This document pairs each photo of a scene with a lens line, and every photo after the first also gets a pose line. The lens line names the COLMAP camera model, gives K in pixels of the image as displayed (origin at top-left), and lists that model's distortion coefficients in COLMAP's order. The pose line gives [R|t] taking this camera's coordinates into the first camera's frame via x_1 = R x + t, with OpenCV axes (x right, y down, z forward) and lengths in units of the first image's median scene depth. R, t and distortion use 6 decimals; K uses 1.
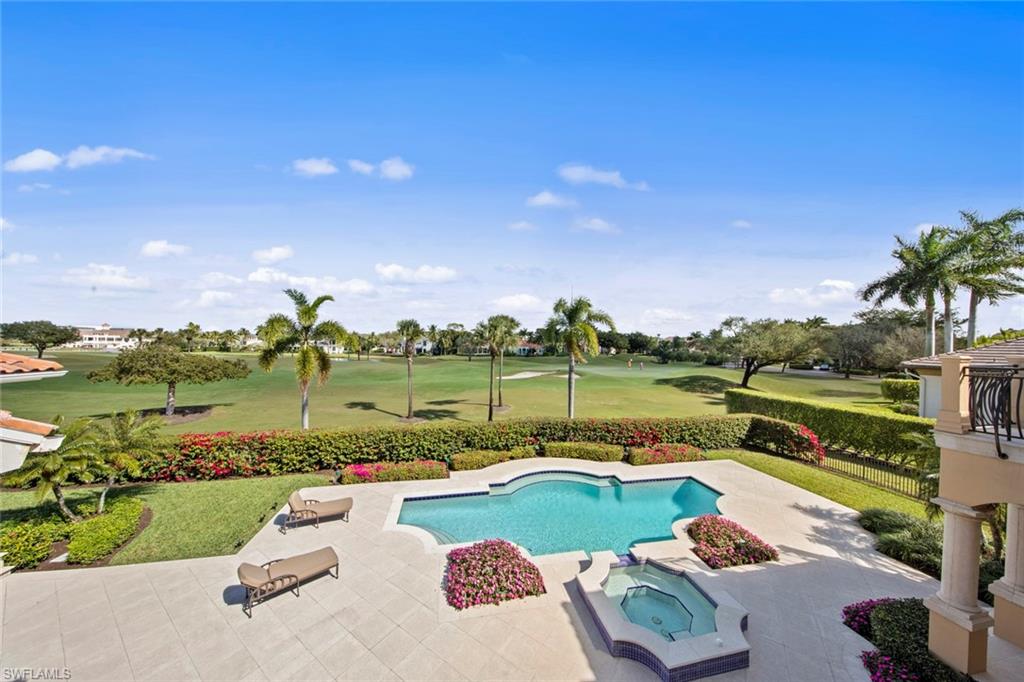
lens RADIAL K [[327.7, 0, 513.1], [0, 327.7, 338.0], [0, 0, 1]] dist [0.000312, -0.000056]
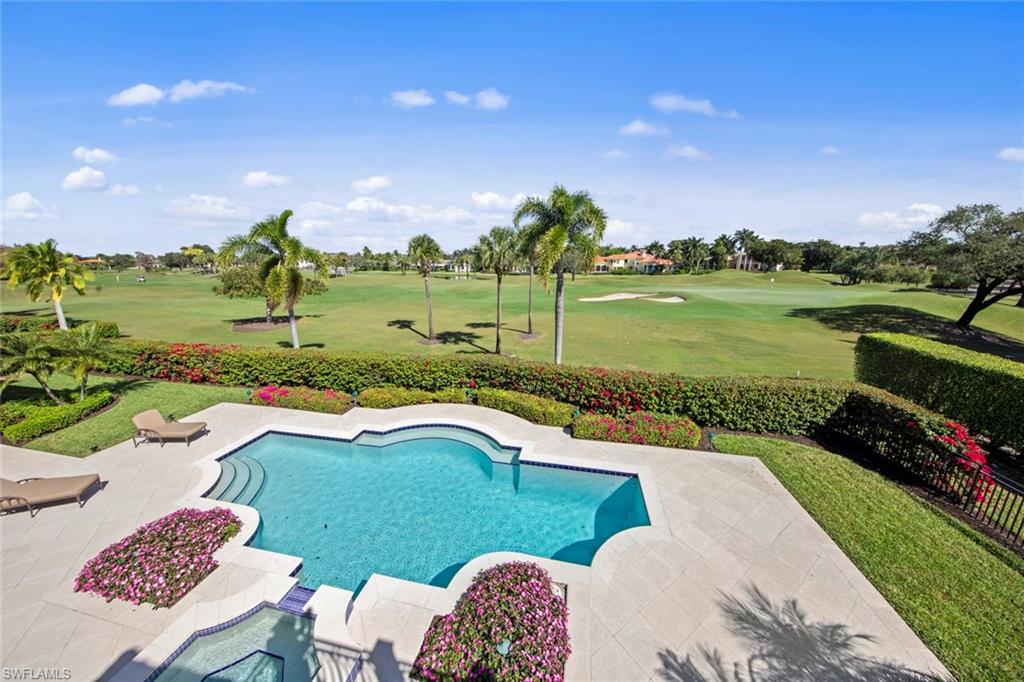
lens RADIAL K [[334.8, 0, 509.7], [0, 334.8, 346.5], [0, 0, 1]] dist [-0.001707, -0.000108]
pose [[0.920301, 0.082776, -0.382353, 0.448642], [0.021112, 0.965426, 0.259822, 0.020278], [0.390641, -0.247187, 0.886735, 0.342911]]
